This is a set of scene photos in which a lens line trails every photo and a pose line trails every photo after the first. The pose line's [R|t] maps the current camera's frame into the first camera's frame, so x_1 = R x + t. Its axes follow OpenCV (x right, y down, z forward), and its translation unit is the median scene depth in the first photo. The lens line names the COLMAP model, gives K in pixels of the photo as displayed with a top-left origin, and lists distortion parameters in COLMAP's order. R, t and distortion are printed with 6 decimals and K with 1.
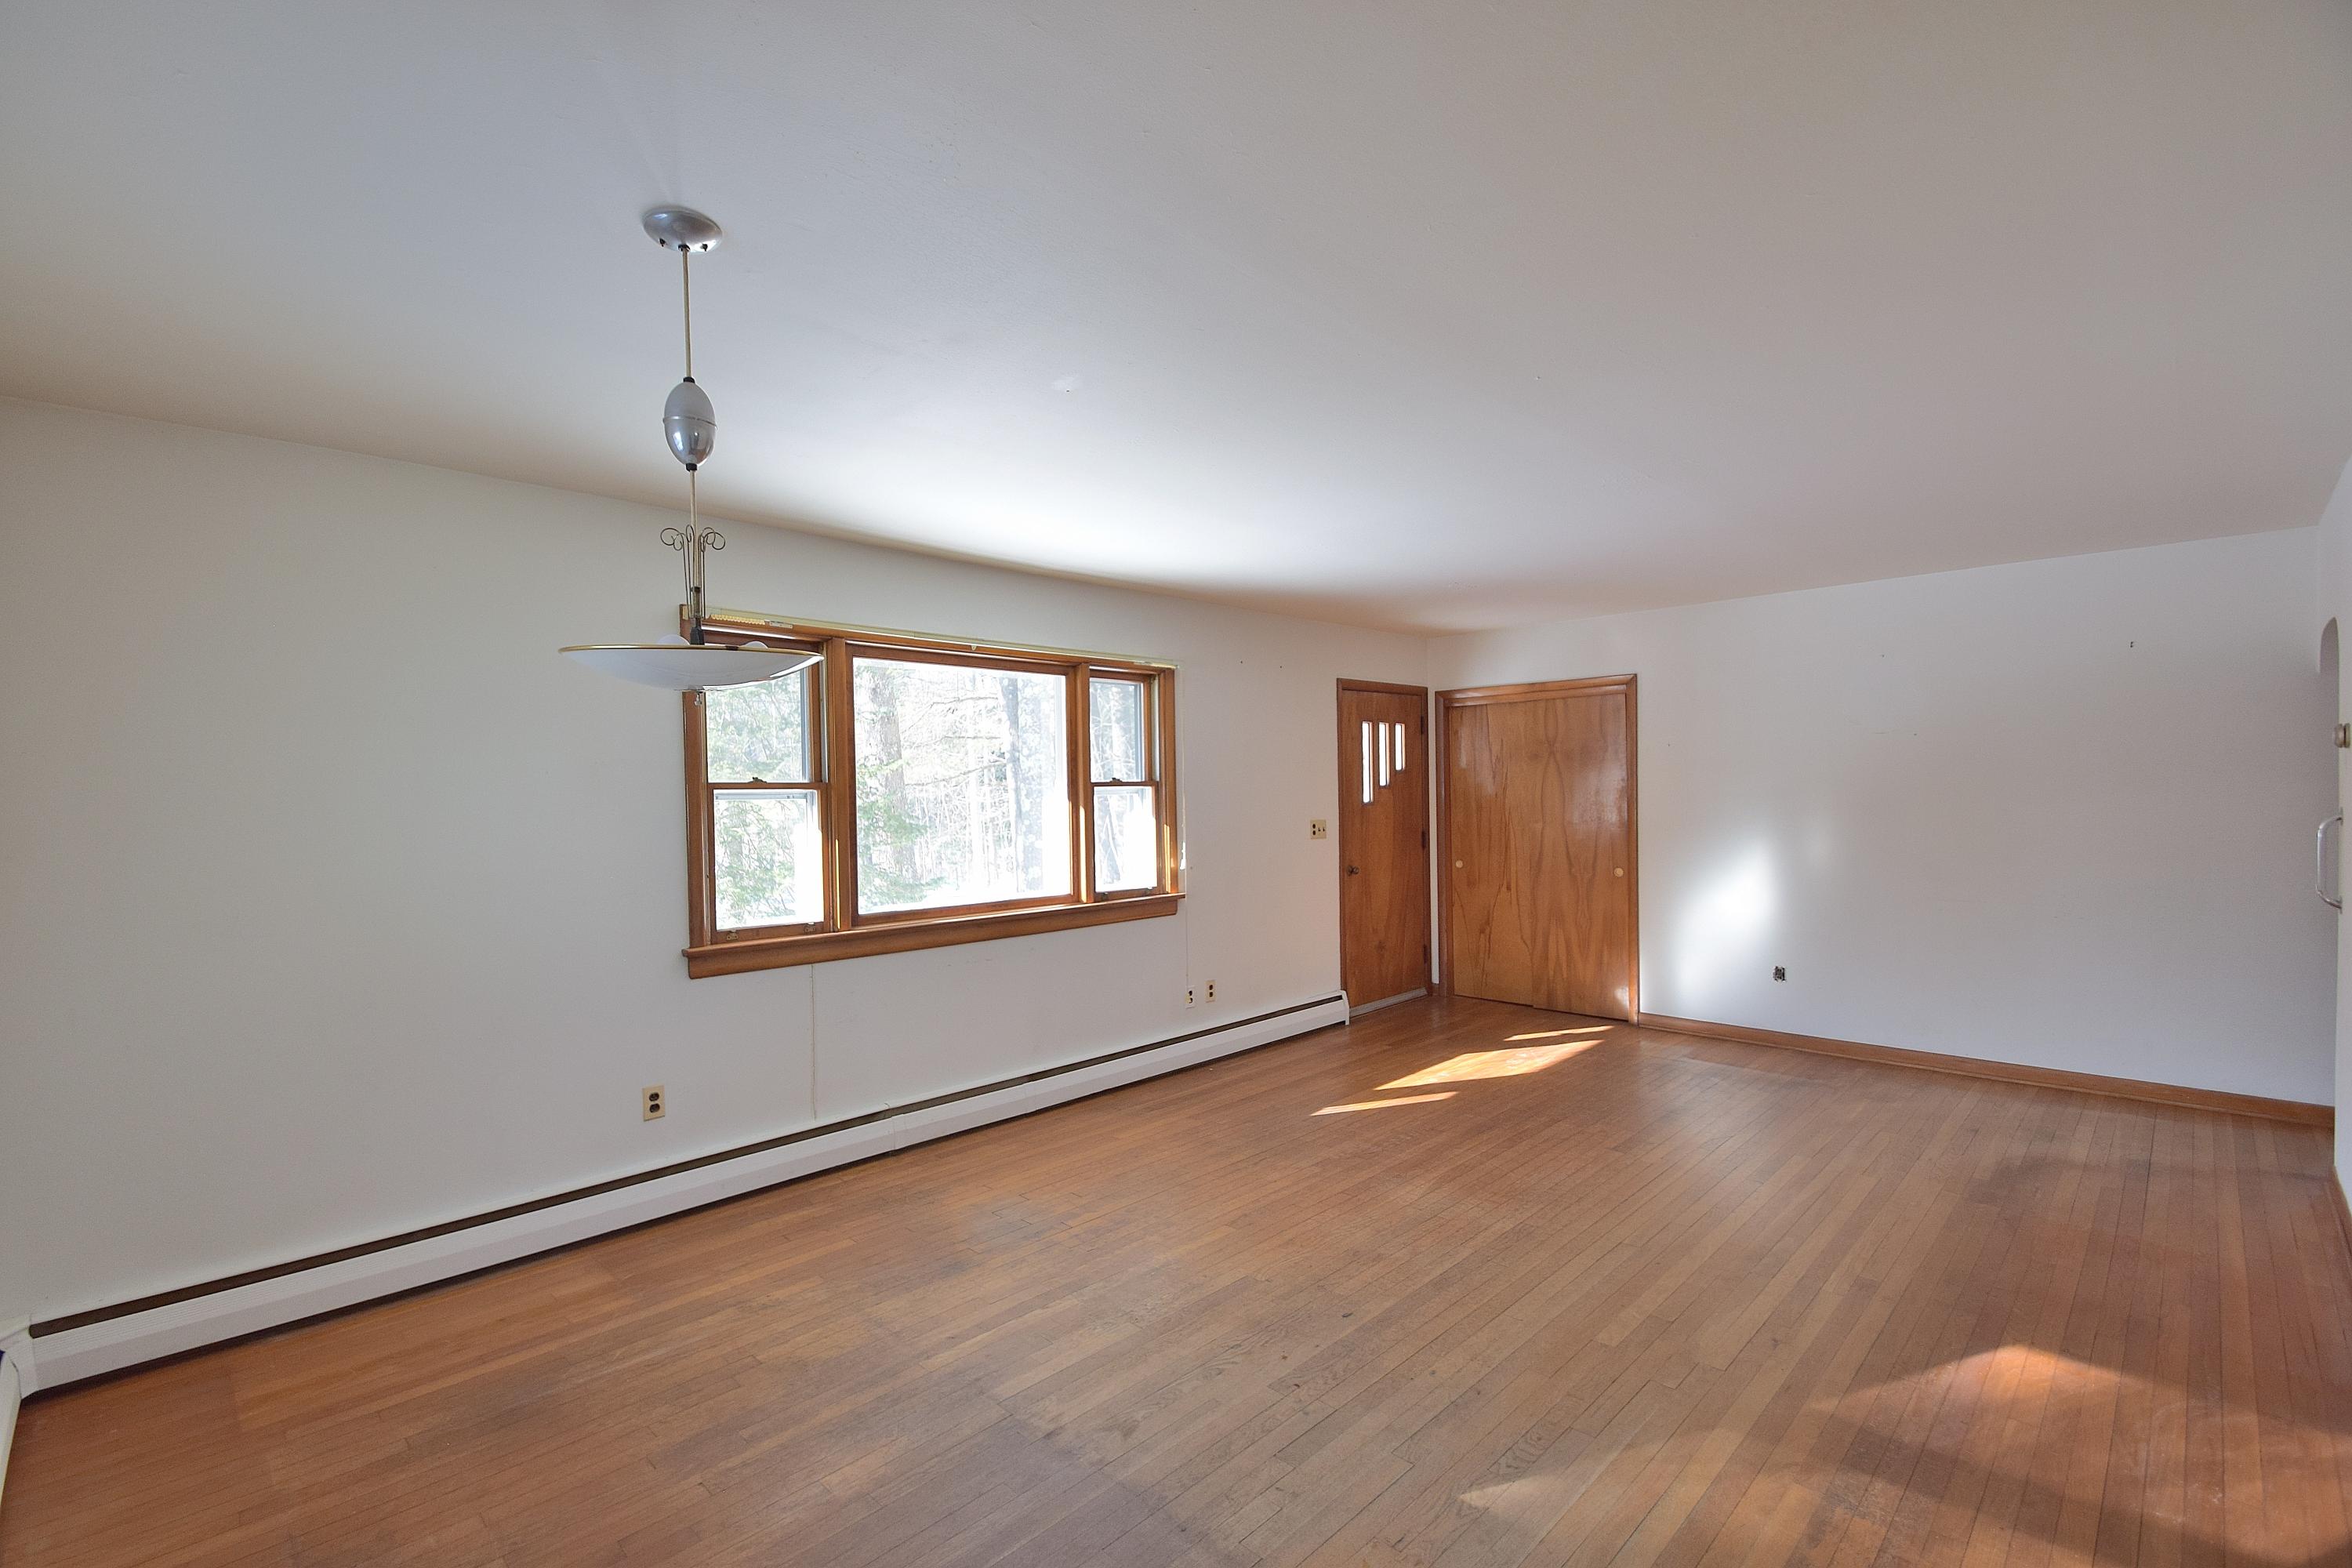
lens RADIAL K [[1037.1, 0, 1167.5], [0, 1037.1, 790.3], [0, 0, 1]] dist [-0.000813, -0.004105]
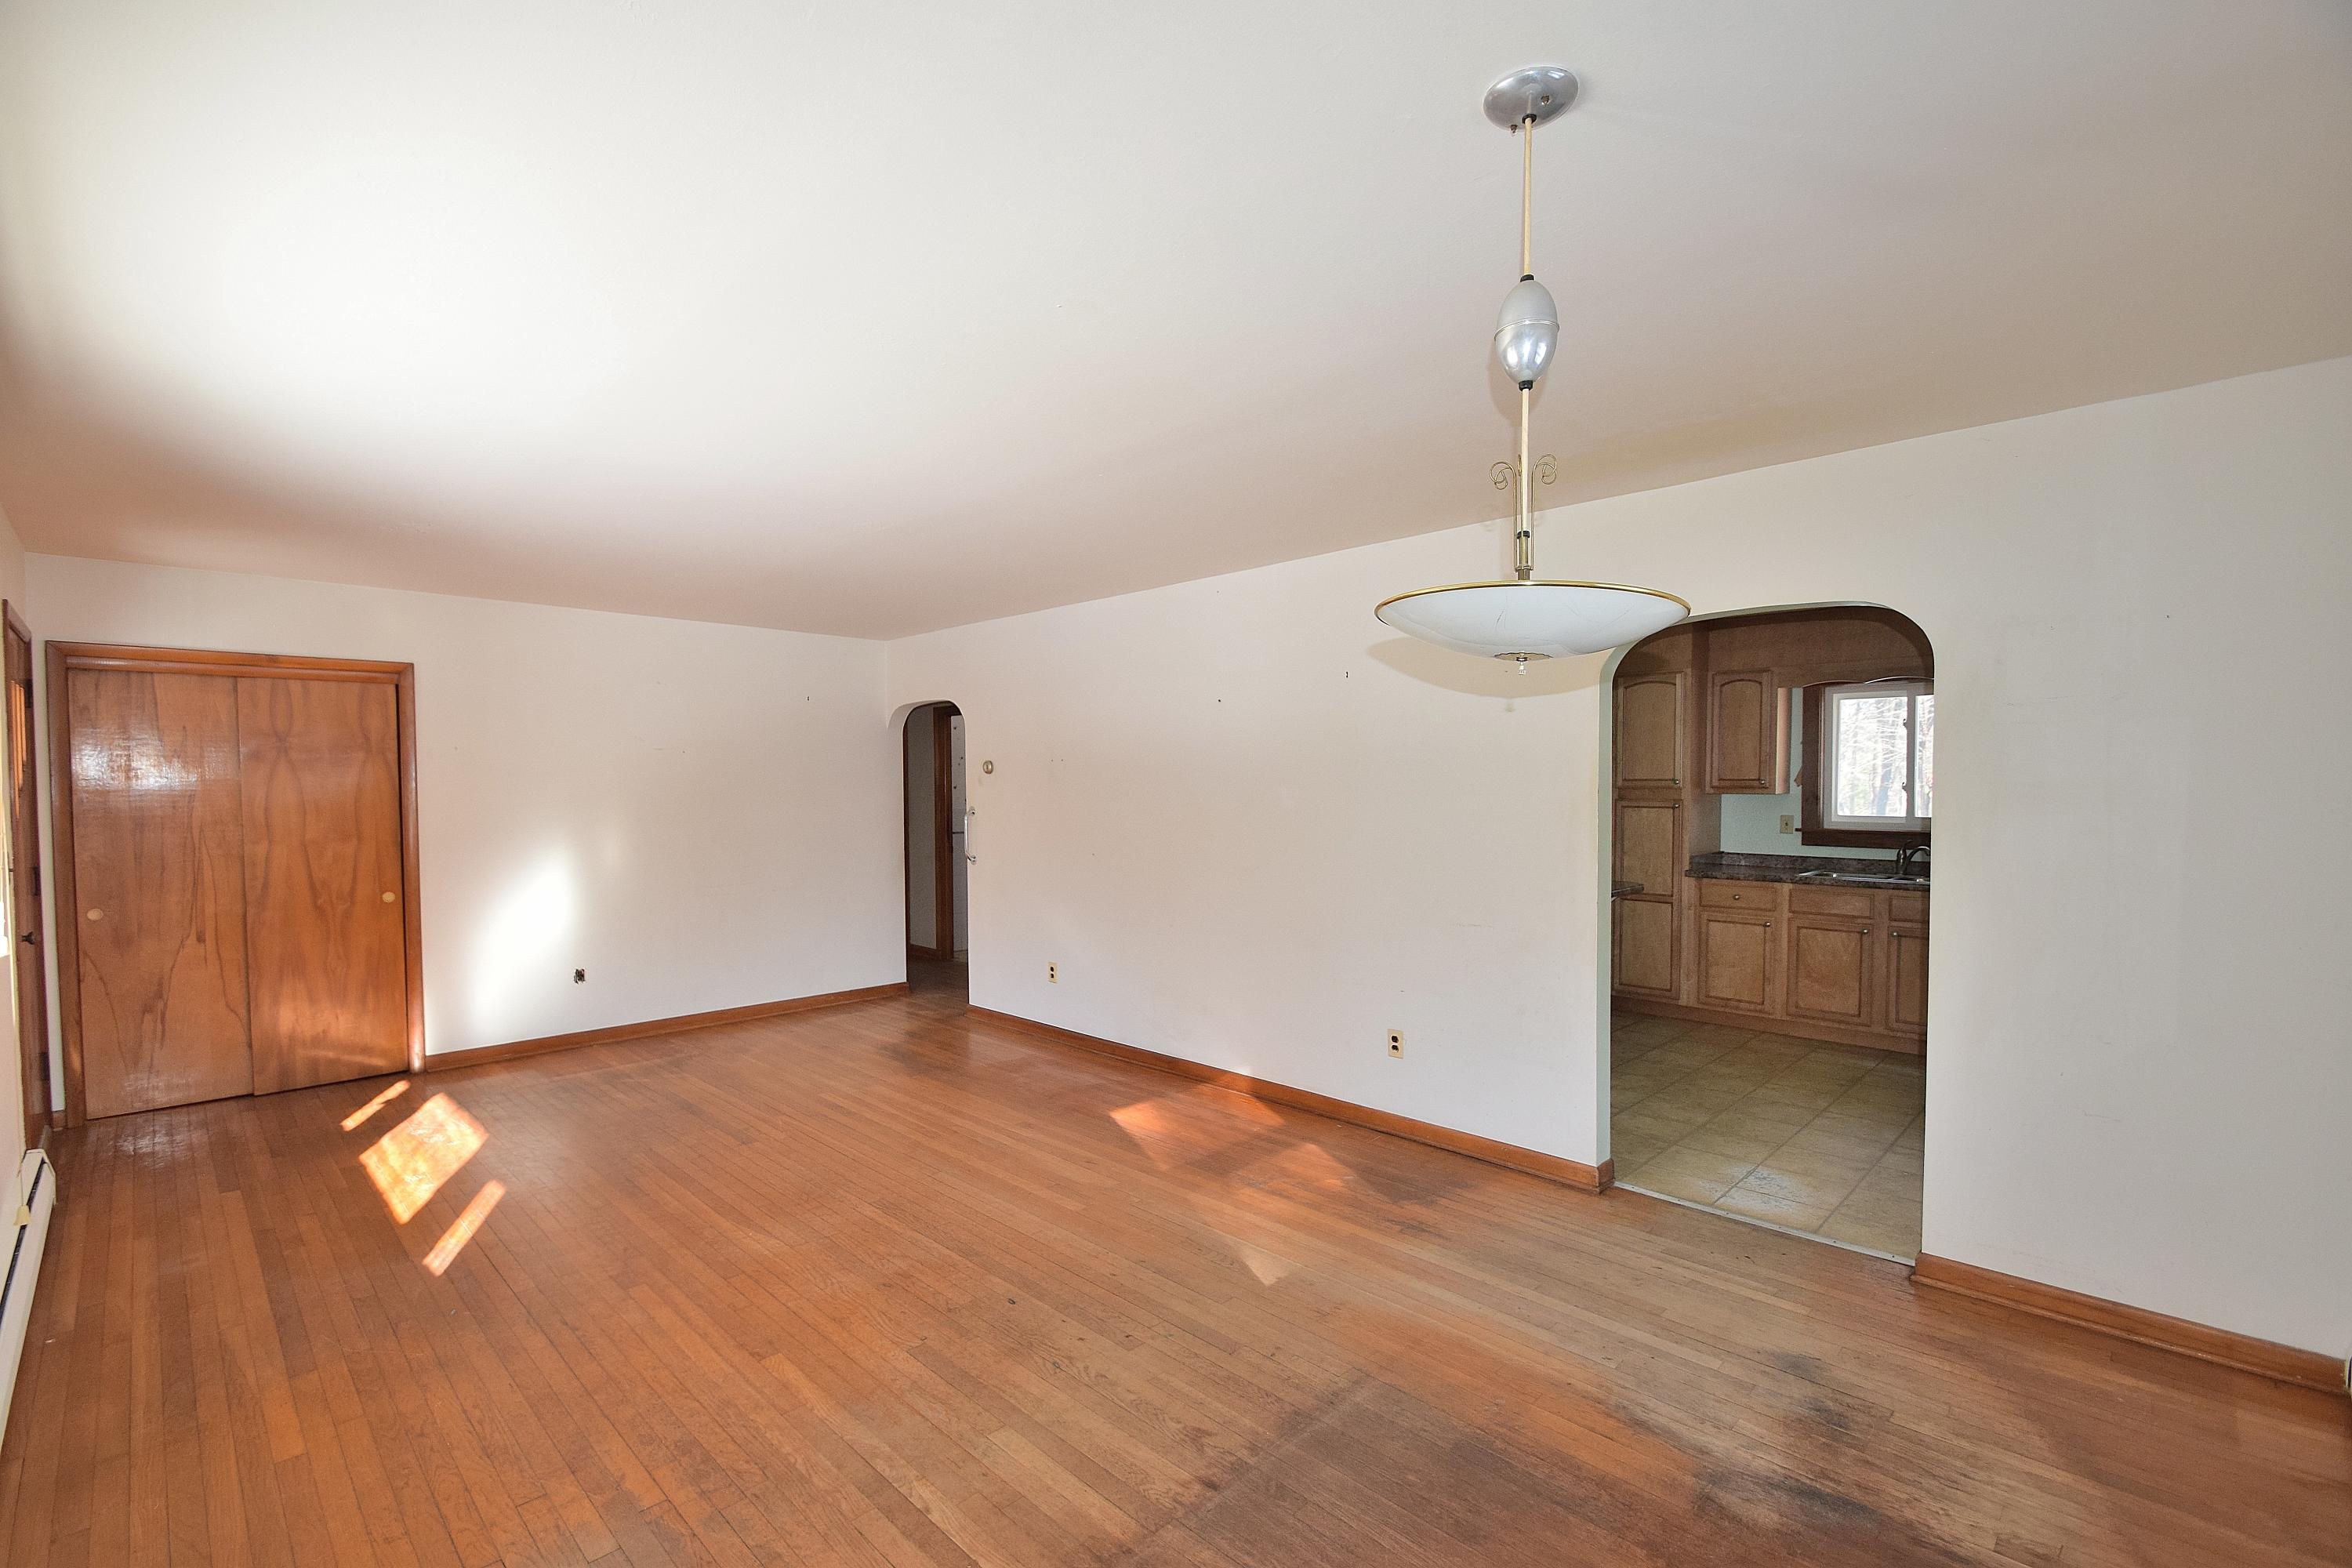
lens RADIAL K [[1037.1, 0, 1119.9], [0, 1037.1, 808.9], [0, 0, 1]] dist [-0.000813, -0.004105]
pose [[0.019777, -0.009094, 0.999763, -0.639954], [0.005727, 0.999943, 0.008982, 0.006607], [-0.999788, 0.005548, 0.019828, 0.655657]]
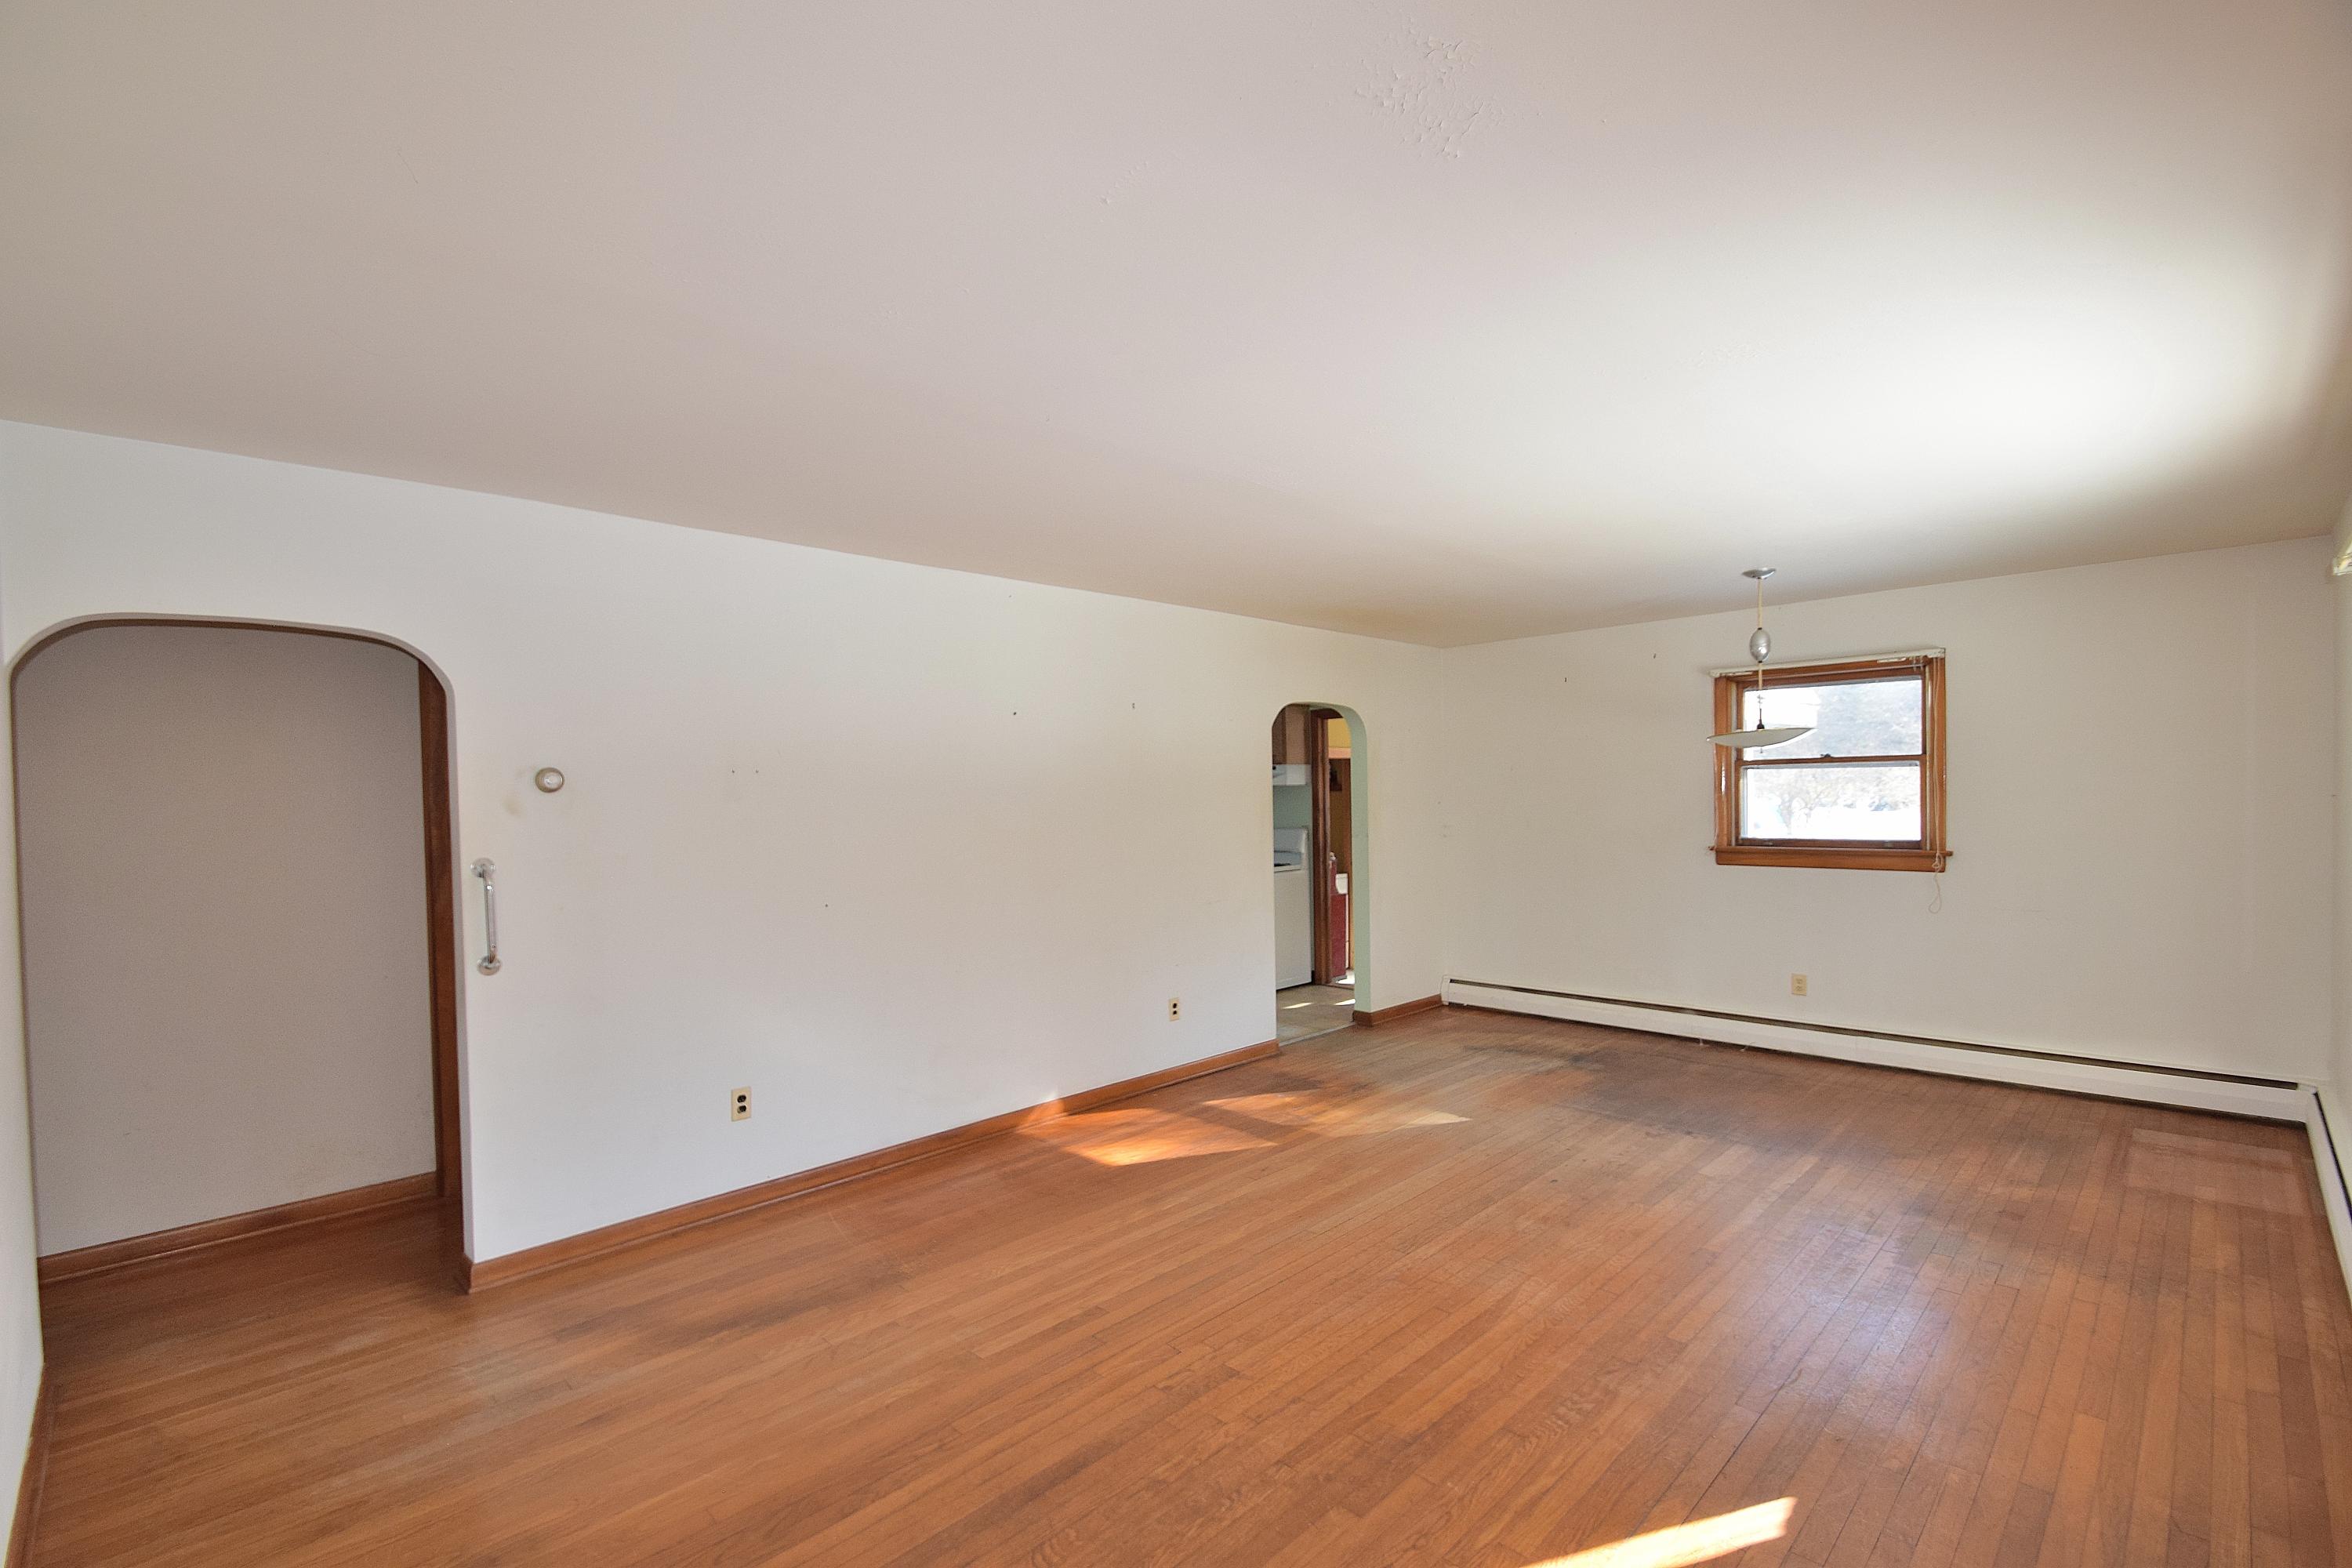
lens RADIAL K [[1037.1, 0, 1176.1], [0, 1037.1, 785.9], [0, 0, 1]] dist [-0.000813, -0.004105]
pose [[-0.999370, 0.035487, 0.000405, 0.491102], [0.035486, 0.999366, -0.002756, -0.020109], [-0.000502, -0.002739, -0.999996, 1.783010]]
